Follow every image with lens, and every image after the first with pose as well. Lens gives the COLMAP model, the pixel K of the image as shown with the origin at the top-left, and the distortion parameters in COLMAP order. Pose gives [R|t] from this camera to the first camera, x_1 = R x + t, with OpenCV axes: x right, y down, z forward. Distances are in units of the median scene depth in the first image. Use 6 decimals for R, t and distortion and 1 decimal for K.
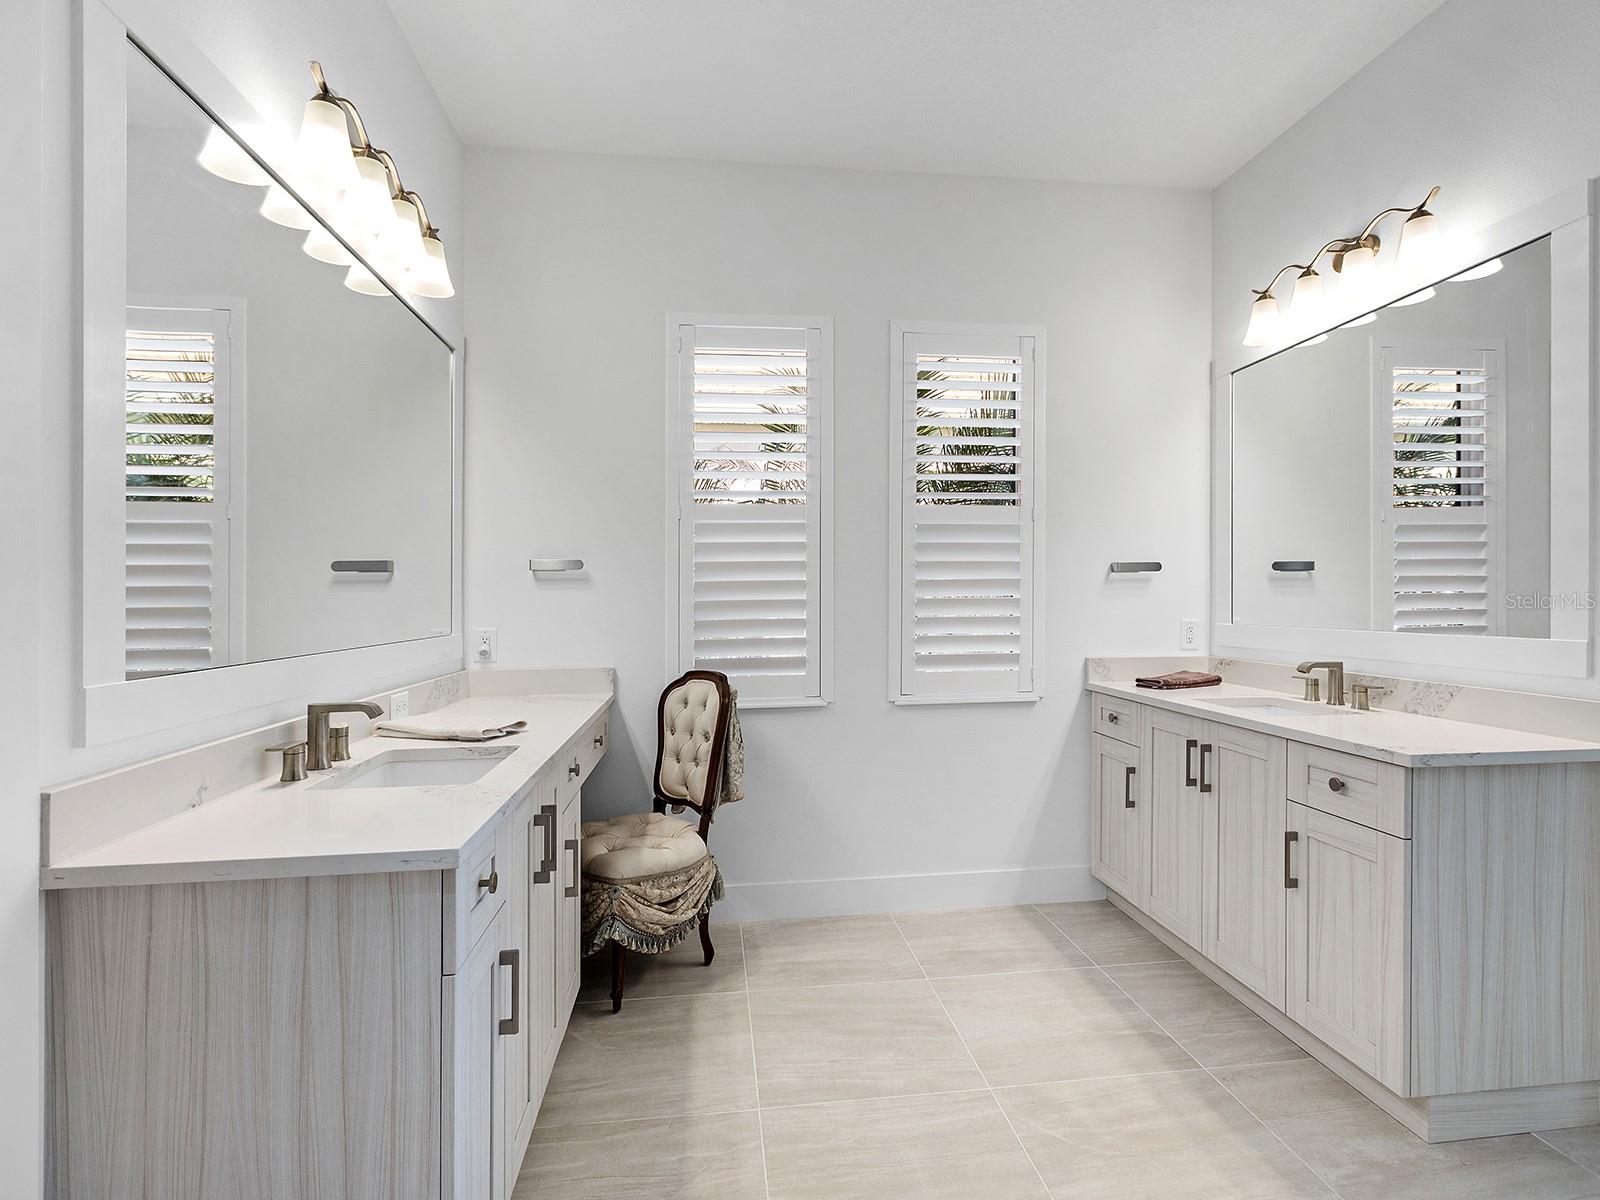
lens RADIAL K [[809.0, 0, 808.6], [0, 809.0, 615.0], [0, 0, 1]] dist [0.001948, 0.000248]
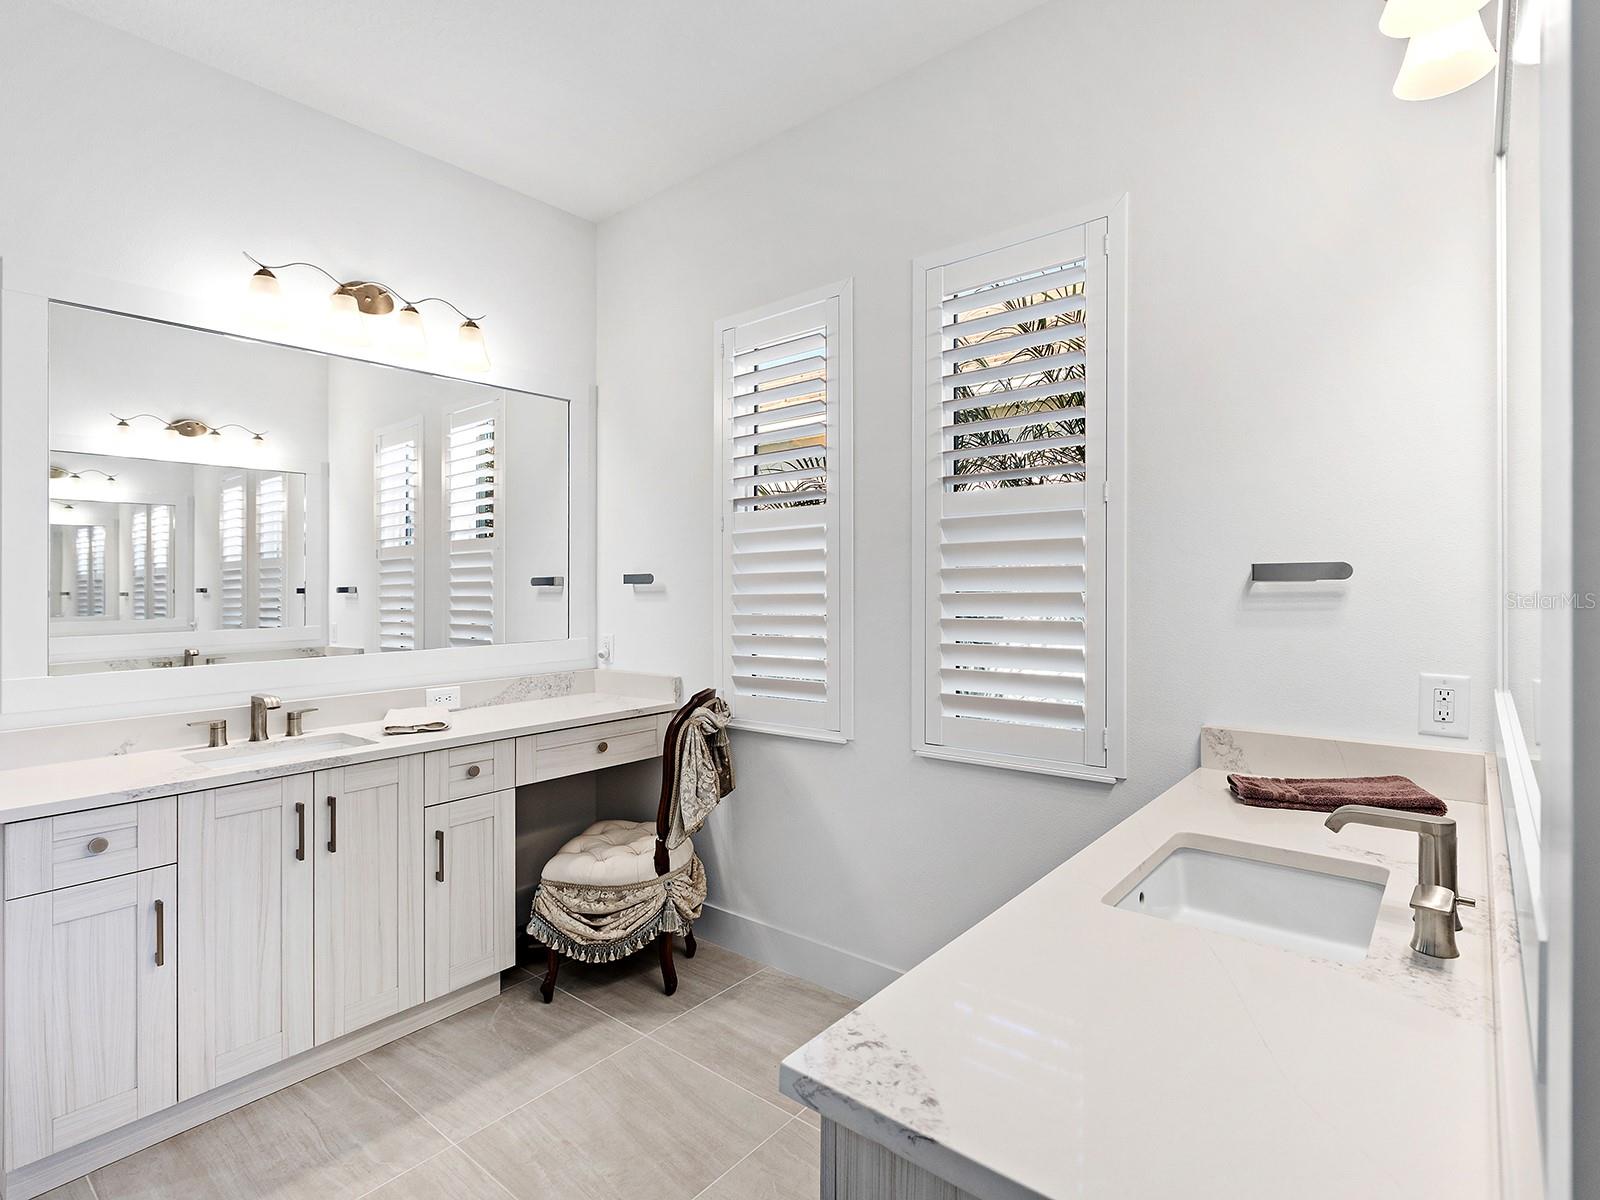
lens RADIAL K [[807.2, 0, 813.6], [0, 807.2, 589.4], [0, 0, 1]] dist [0.001005, 0.000299]
pose [[0.682327, 0.005139, -0.731029, 0.751484], [-0.008505, 0.999963, -0.000909, -0.057086], [0.730997, 0.006838, 0.682346, 0.502093]]
